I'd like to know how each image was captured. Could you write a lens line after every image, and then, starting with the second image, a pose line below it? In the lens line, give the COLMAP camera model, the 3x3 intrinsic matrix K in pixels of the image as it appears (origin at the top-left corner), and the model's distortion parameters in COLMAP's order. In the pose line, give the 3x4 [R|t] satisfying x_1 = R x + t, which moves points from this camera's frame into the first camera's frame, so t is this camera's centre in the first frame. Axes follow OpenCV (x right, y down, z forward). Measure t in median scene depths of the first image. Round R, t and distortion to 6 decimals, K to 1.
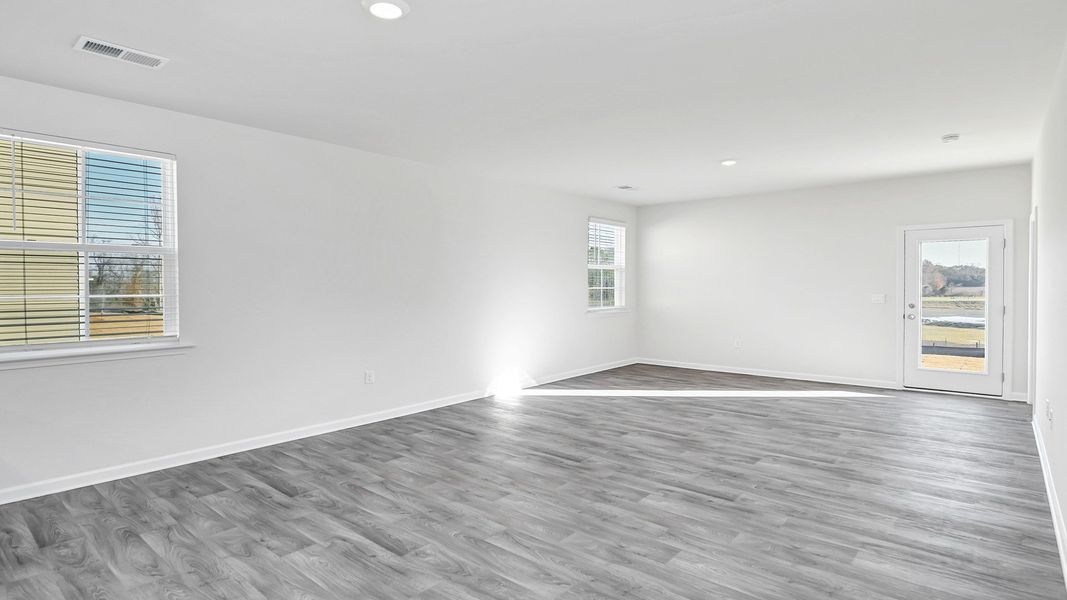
lens RADIAL K [[557.1, 0, 529.2], [0, 557.1, 295.7], [0, 0, 1]] dist [0.017247, -0.017916]
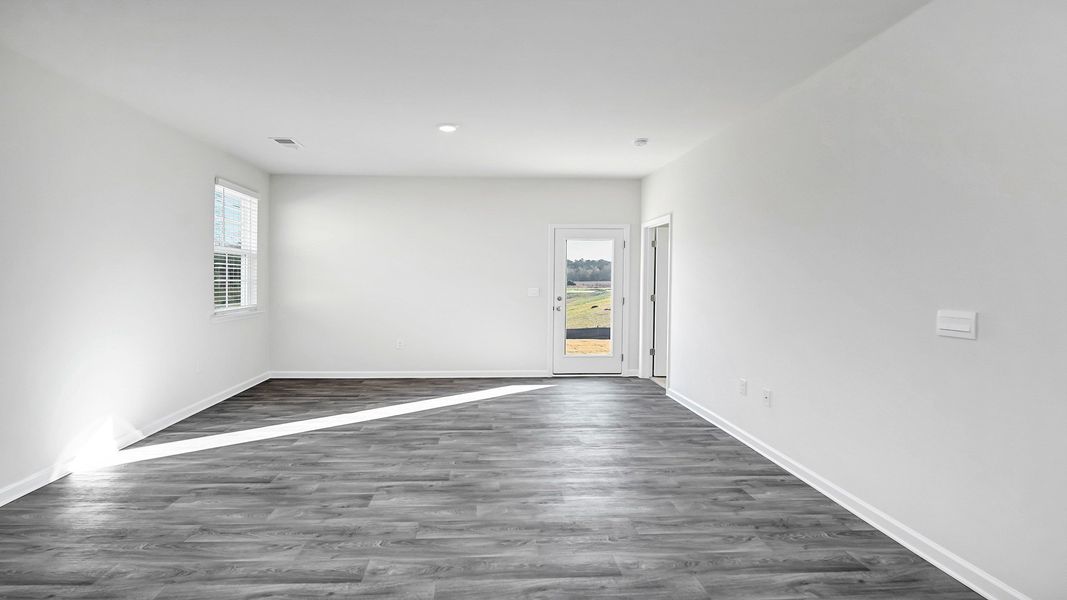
lens RADIAL K [[557.1, 0, 529.2], [0, 557.1, 295.7], [0, 0, 1]] dist [0.017247, -0.017916]
pose [[0.723974, -0.012963, 0.689705, -0.101054], [0.005352, 0.999899, 0.013175, -0.001903], [-0.689806, -0.005847, 0.723970, 0.262370]]
